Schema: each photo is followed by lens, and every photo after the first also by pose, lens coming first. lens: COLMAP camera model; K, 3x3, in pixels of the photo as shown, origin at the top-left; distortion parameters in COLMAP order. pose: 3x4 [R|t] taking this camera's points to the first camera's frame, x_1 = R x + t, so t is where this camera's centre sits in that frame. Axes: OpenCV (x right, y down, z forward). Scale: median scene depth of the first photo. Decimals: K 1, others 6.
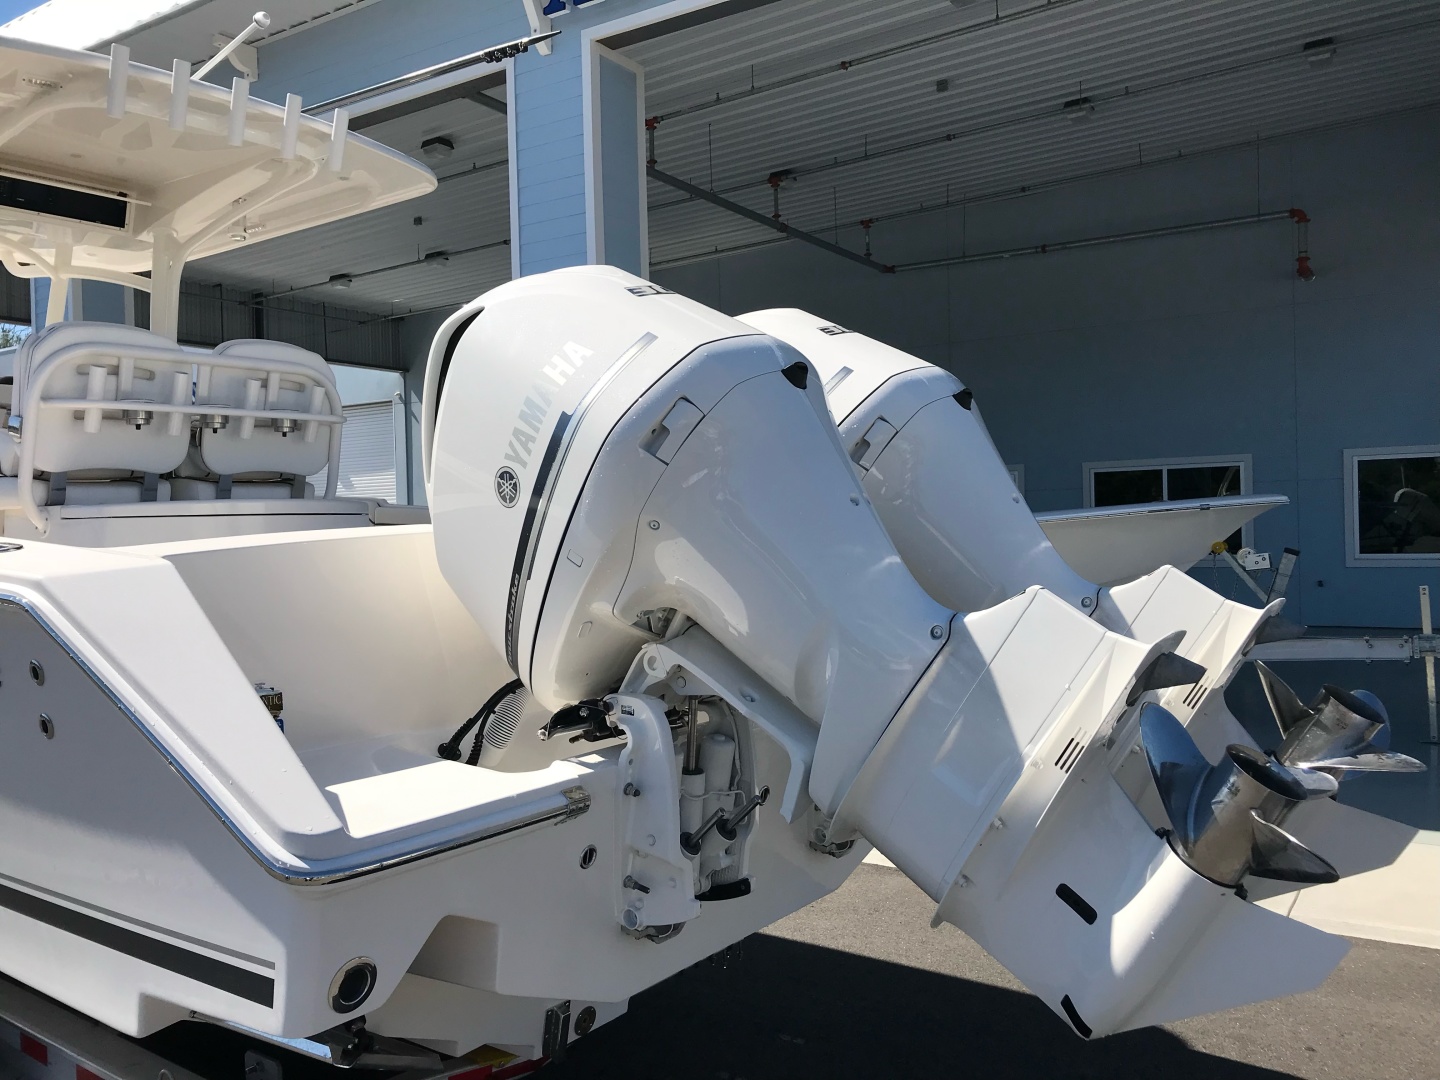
lens RADIAL K [[1152.3, 0, 720.0], [0, 1152.3, 540.0], [0, 0, 1]] dist [-0.002605, -0.001013]
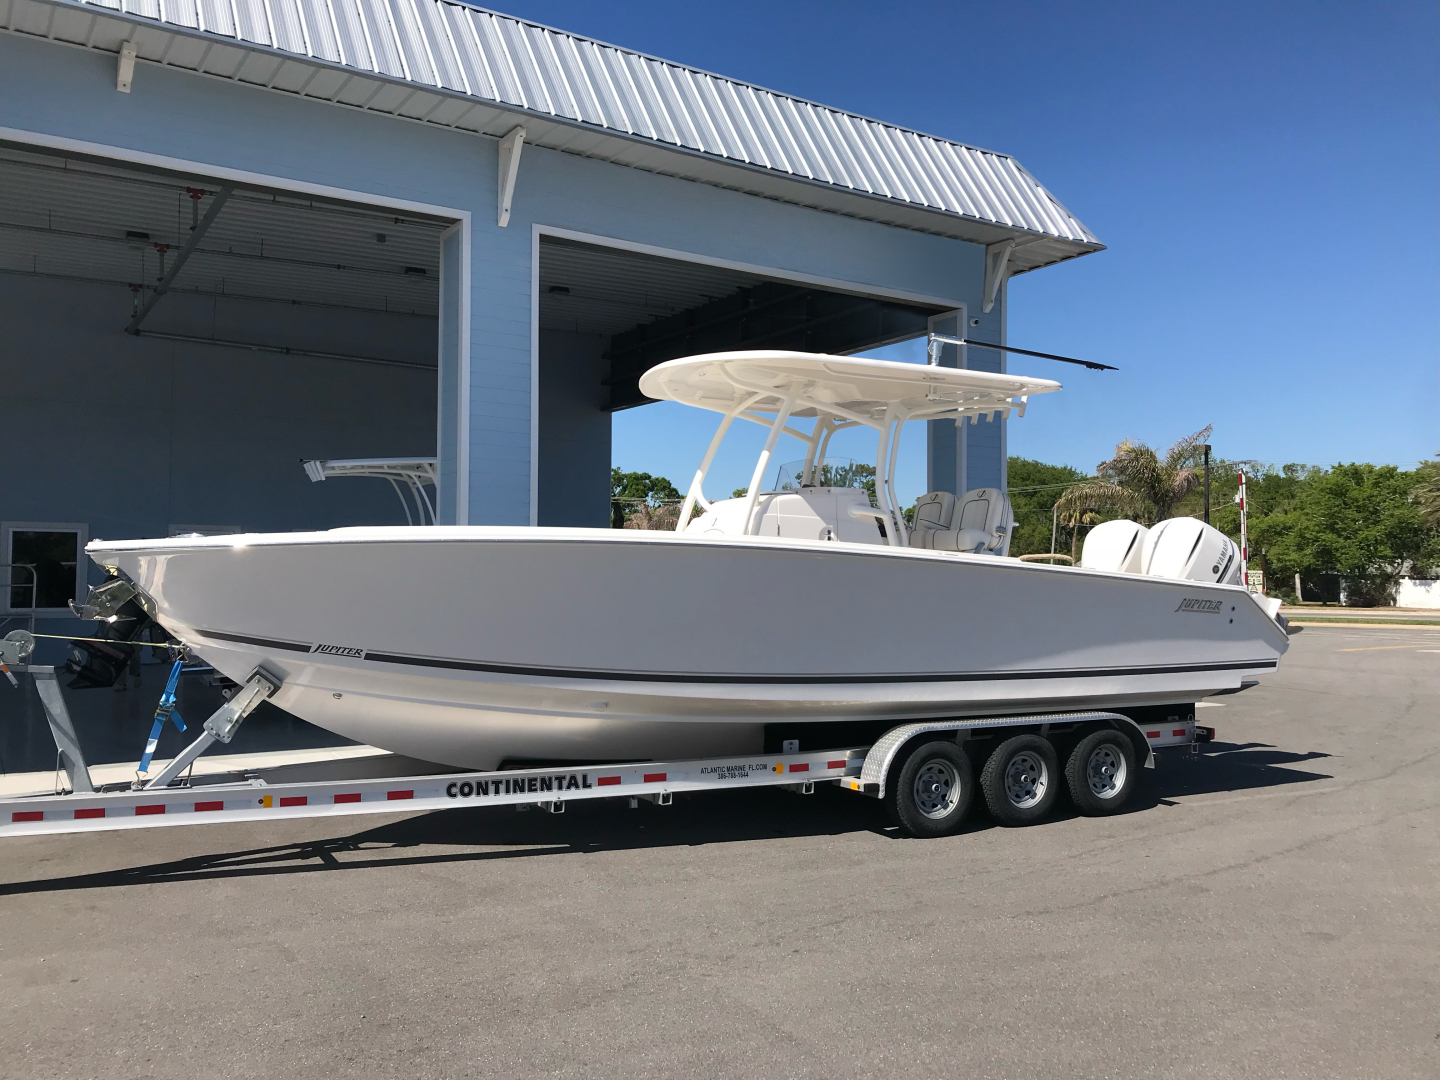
lens RADIAL K [[1152.3, 0, 720.0], [0, 1152.3, 540.0], [0, 0, 1]] dist [-0.002605, -0.001013]
pose [[0.423758, 0.057963, 0.903919, -0.595221], [-0.003309, 0.998043, -0.062447, 0.014736], [-0.905769, 0.023471, 0.423121, 0.098886]]
